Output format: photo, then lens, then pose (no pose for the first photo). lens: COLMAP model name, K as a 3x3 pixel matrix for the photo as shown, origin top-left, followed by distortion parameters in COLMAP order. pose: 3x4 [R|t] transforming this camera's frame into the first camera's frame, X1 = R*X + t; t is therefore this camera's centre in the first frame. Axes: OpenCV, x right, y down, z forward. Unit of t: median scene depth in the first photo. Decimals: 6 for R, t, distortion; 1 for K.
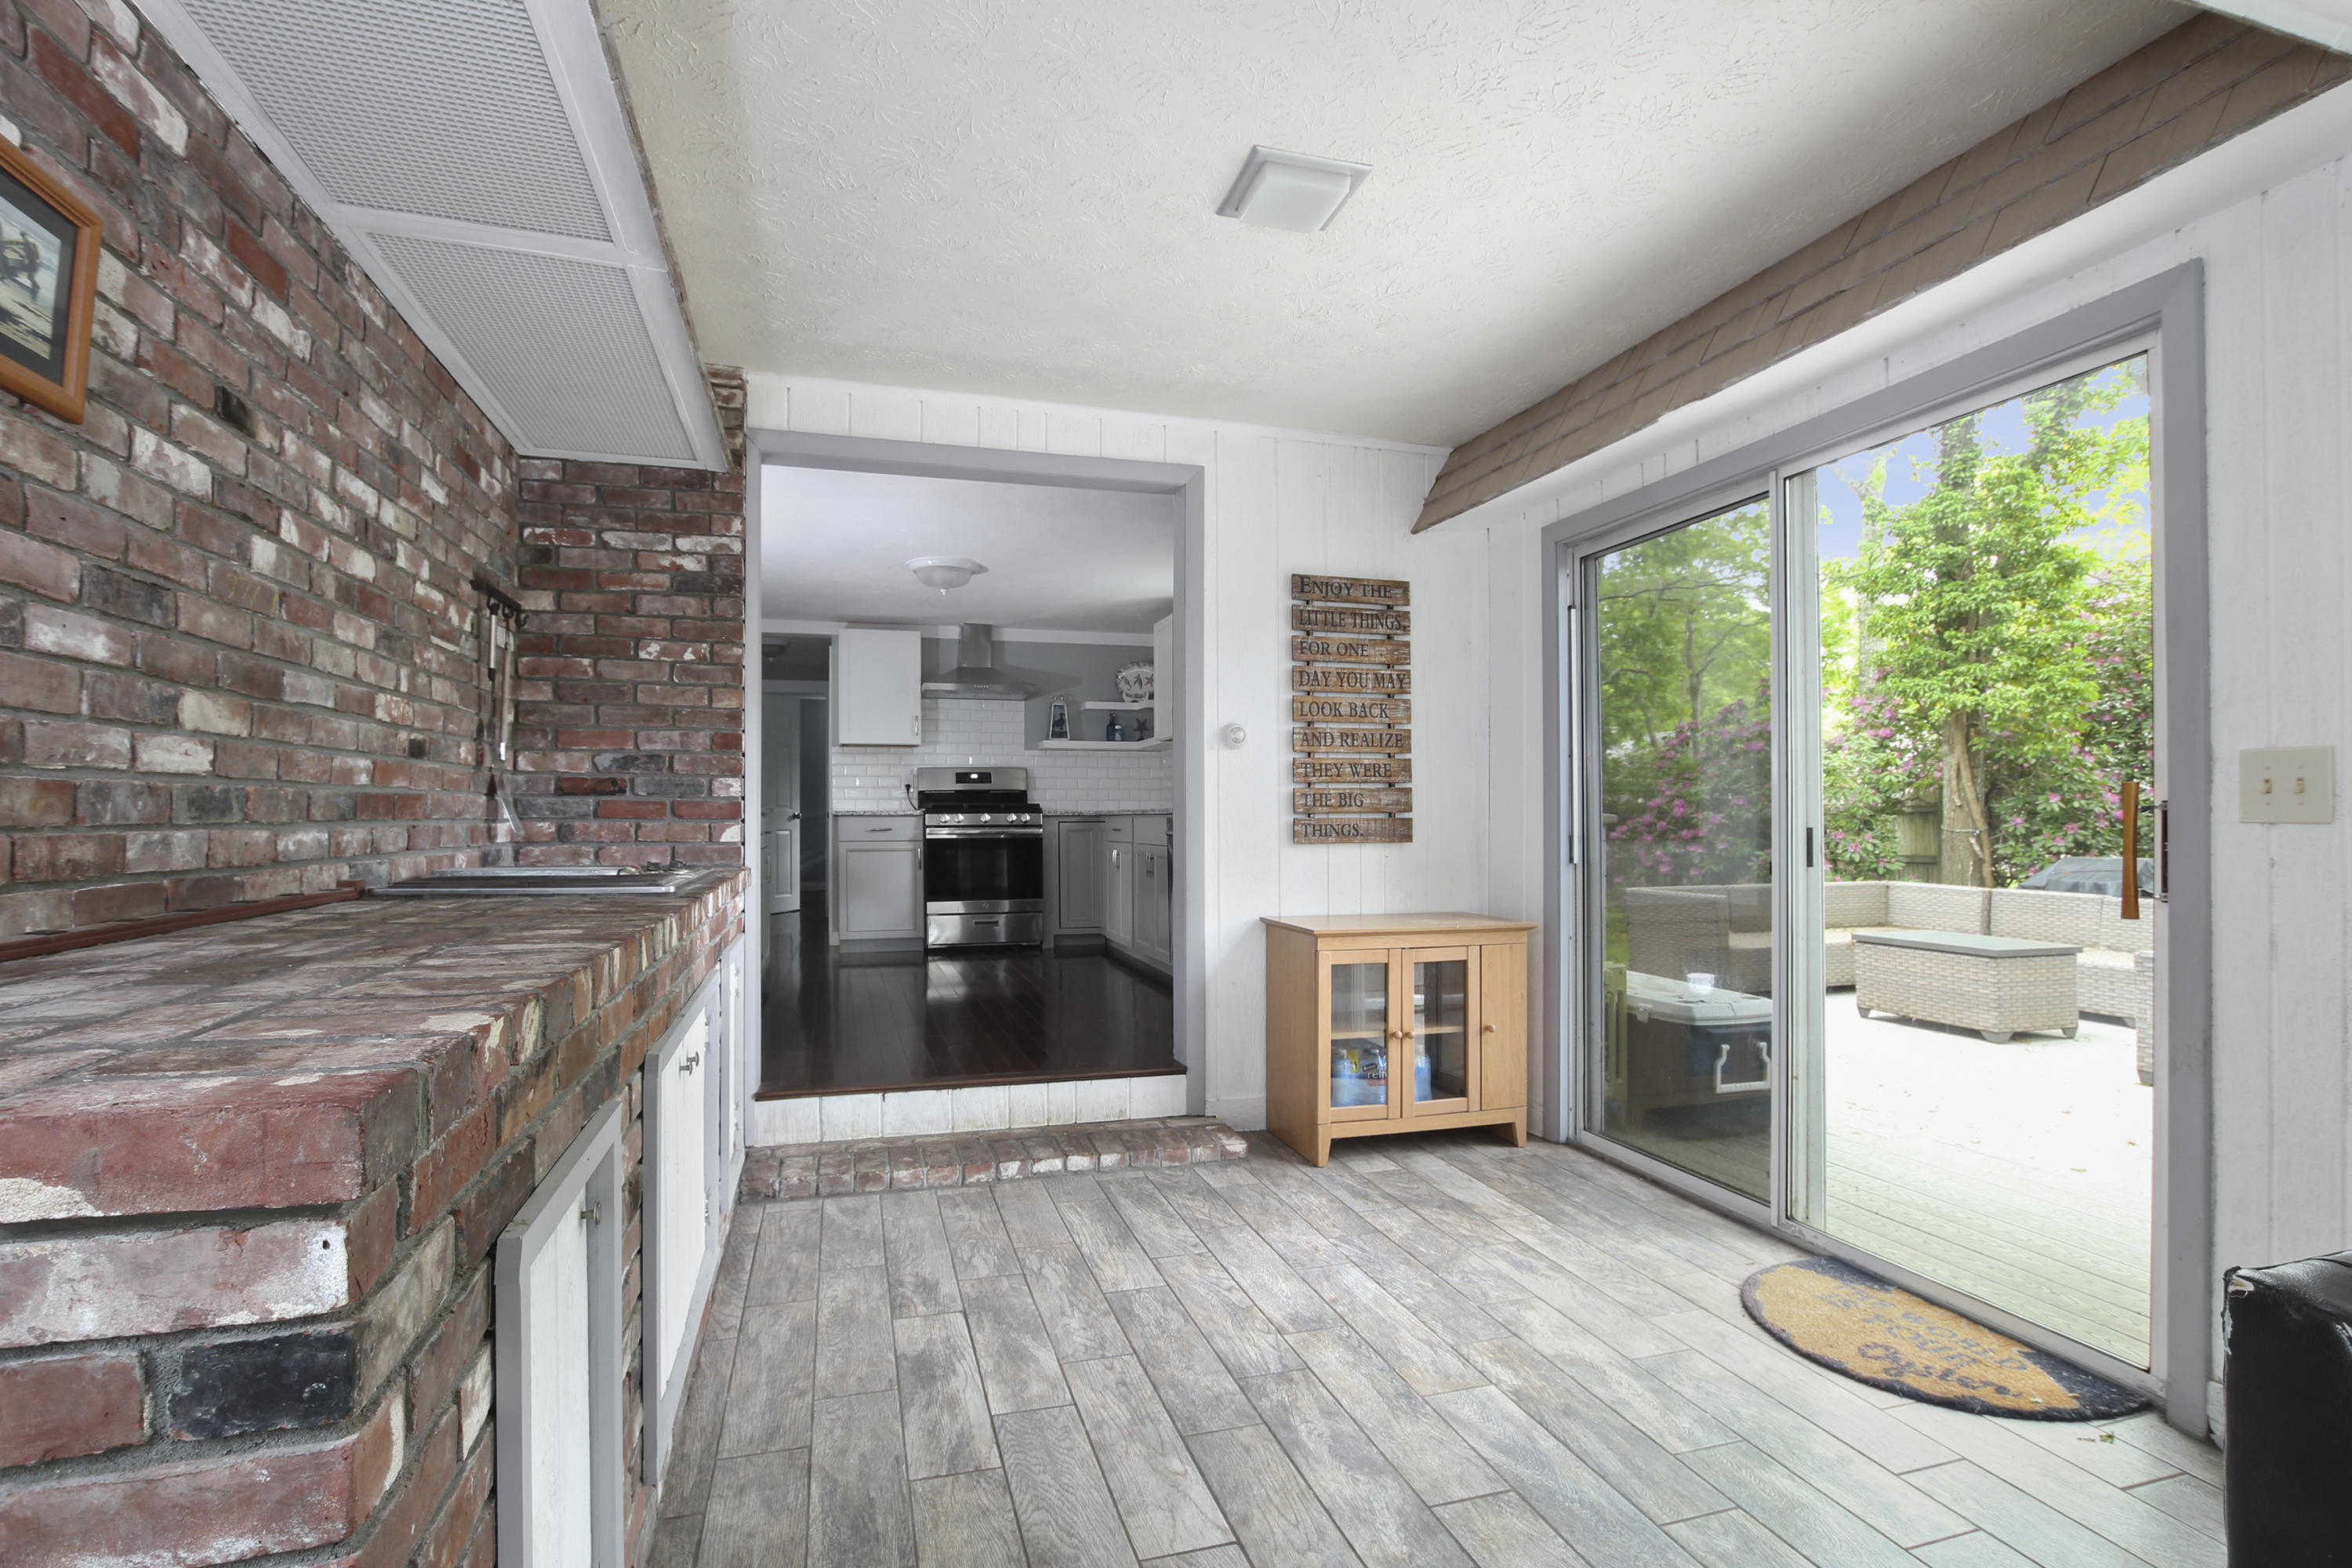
lens RADIAL K [[1043.3, 0, 1168.5], [0, 1043.3, 801.0], [0, 0, 1]] dist [-0.011134, -0.001319]
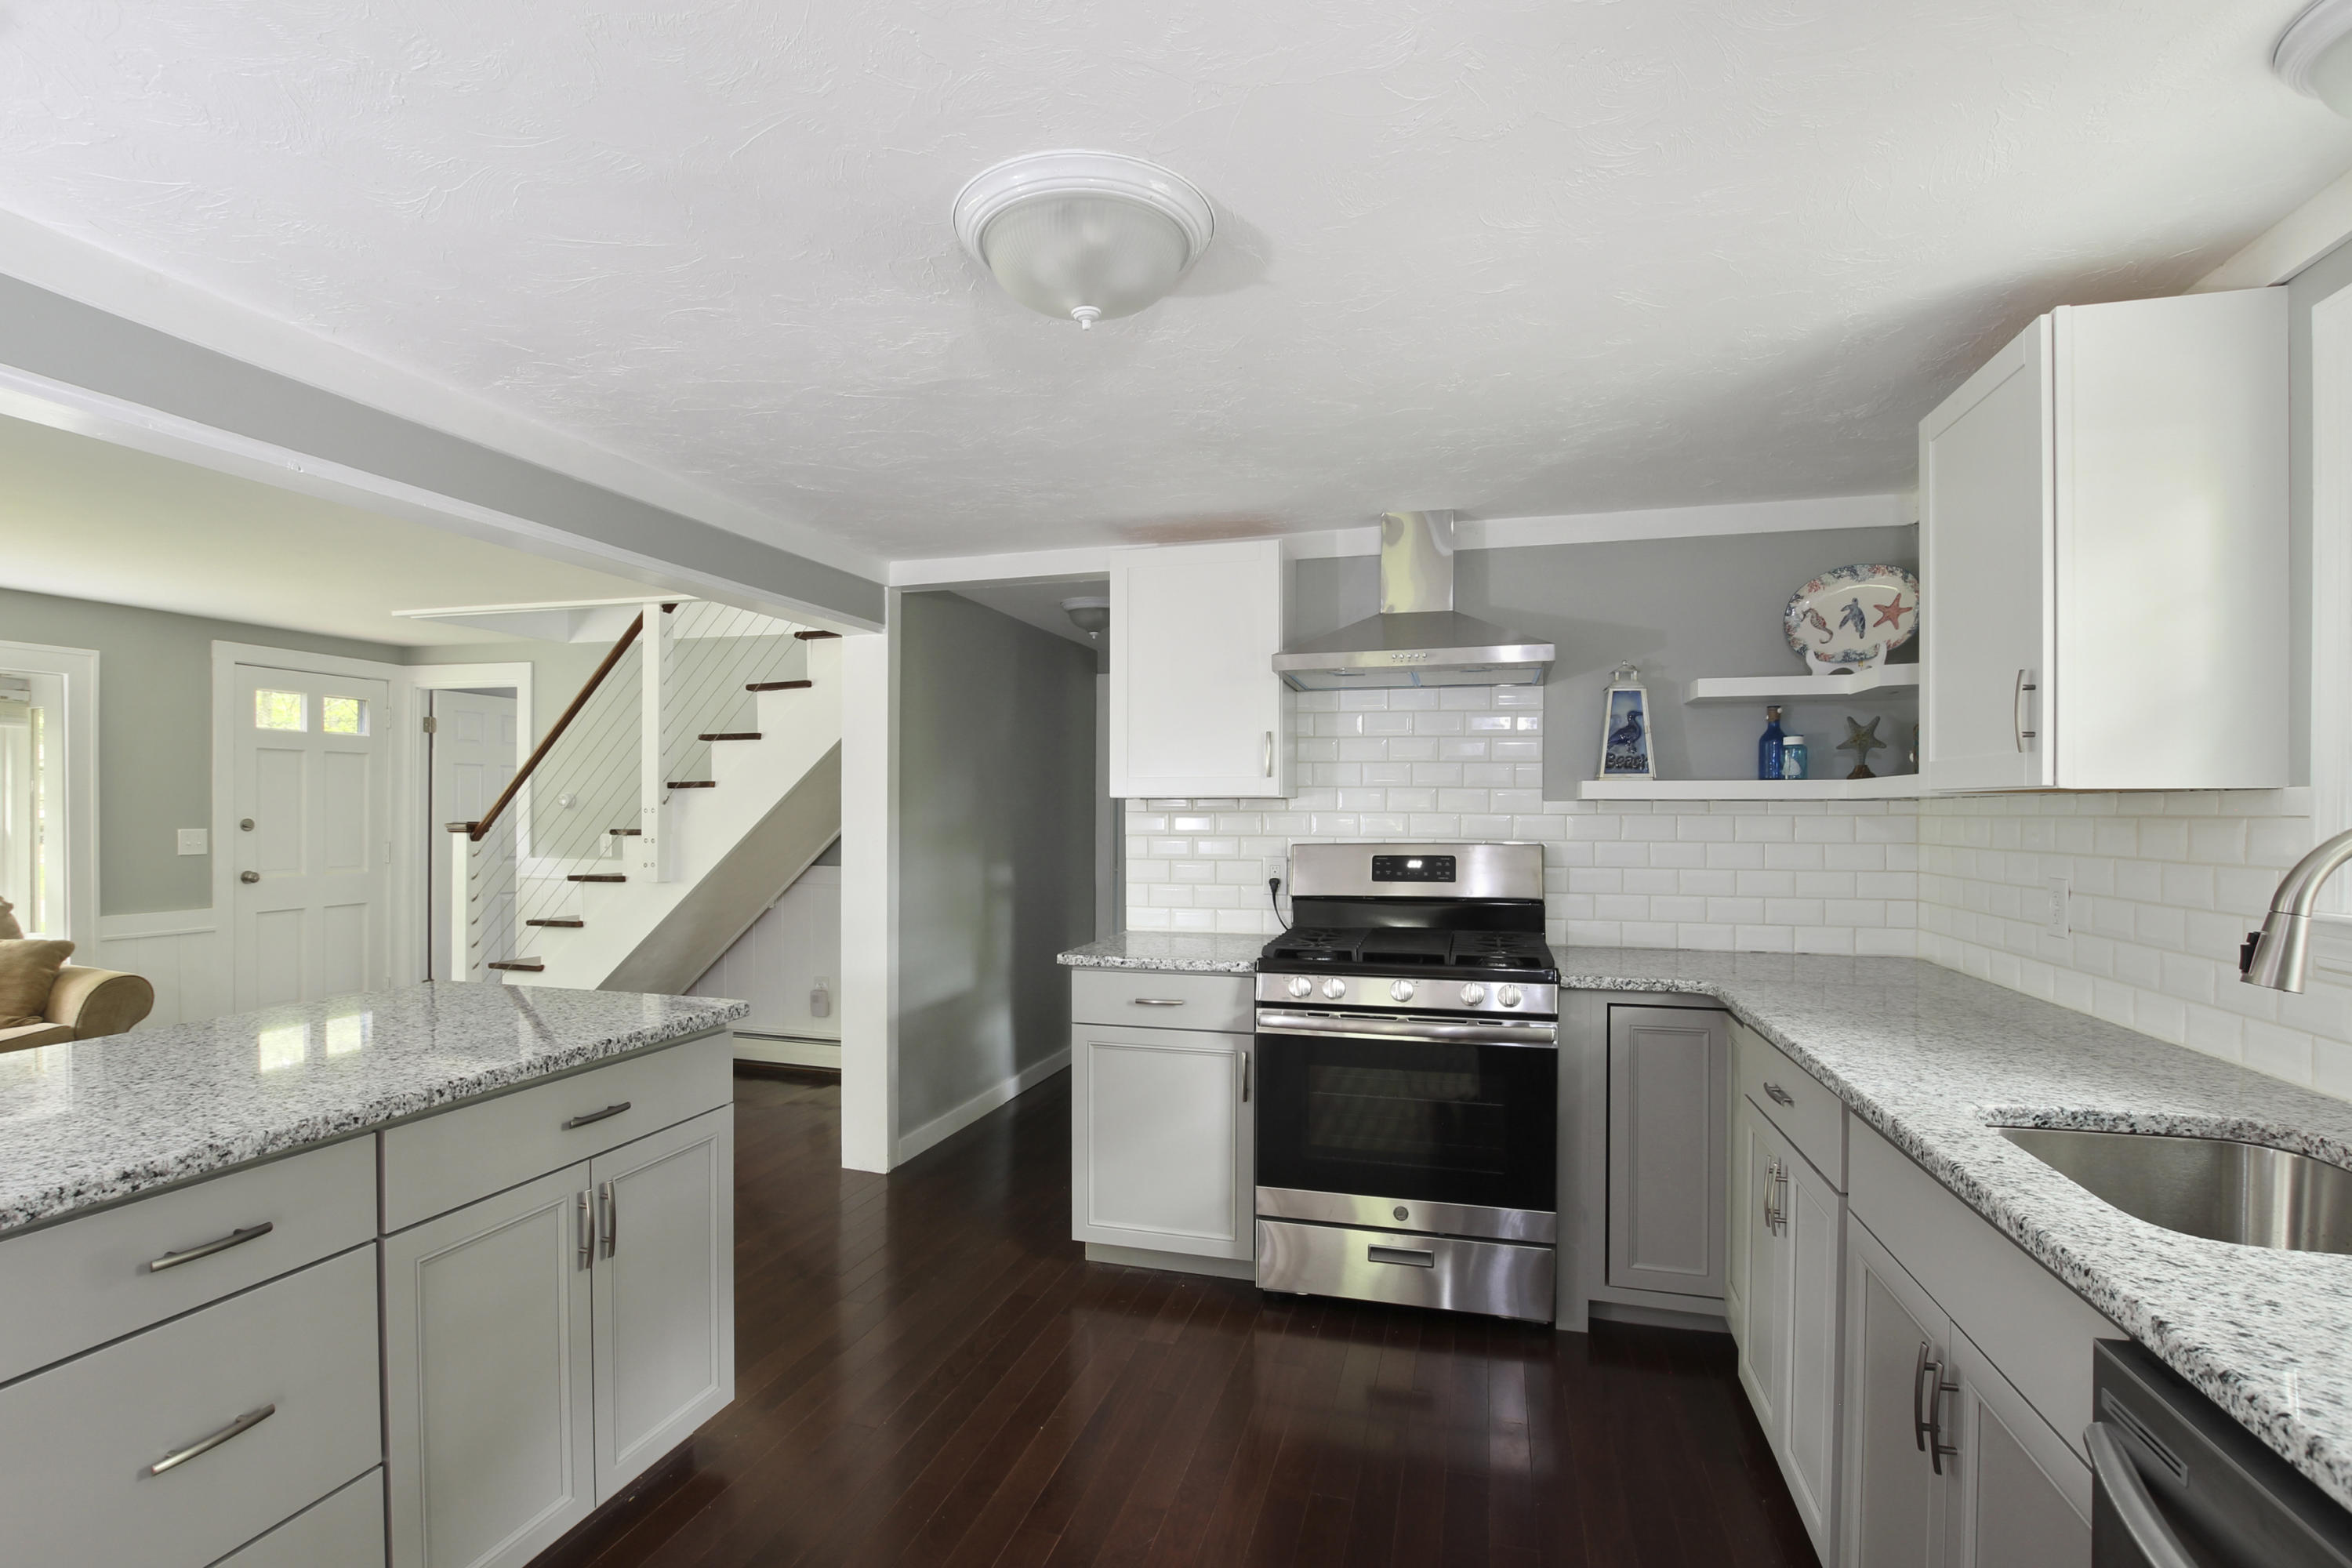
lens RADIAL K [[1043.3, 0, 1174.4], [0, 1043.3, 805.3], [0, 0, 1]] dist [-0.011134, -0.001319]
pose [[0.840933, 0.004174, -0.541123, -0.034137], [-0.002056, 0.999988, 0.004518, -0.050660], [0.541135, -0.002687, 0.840932, 0.581076]]
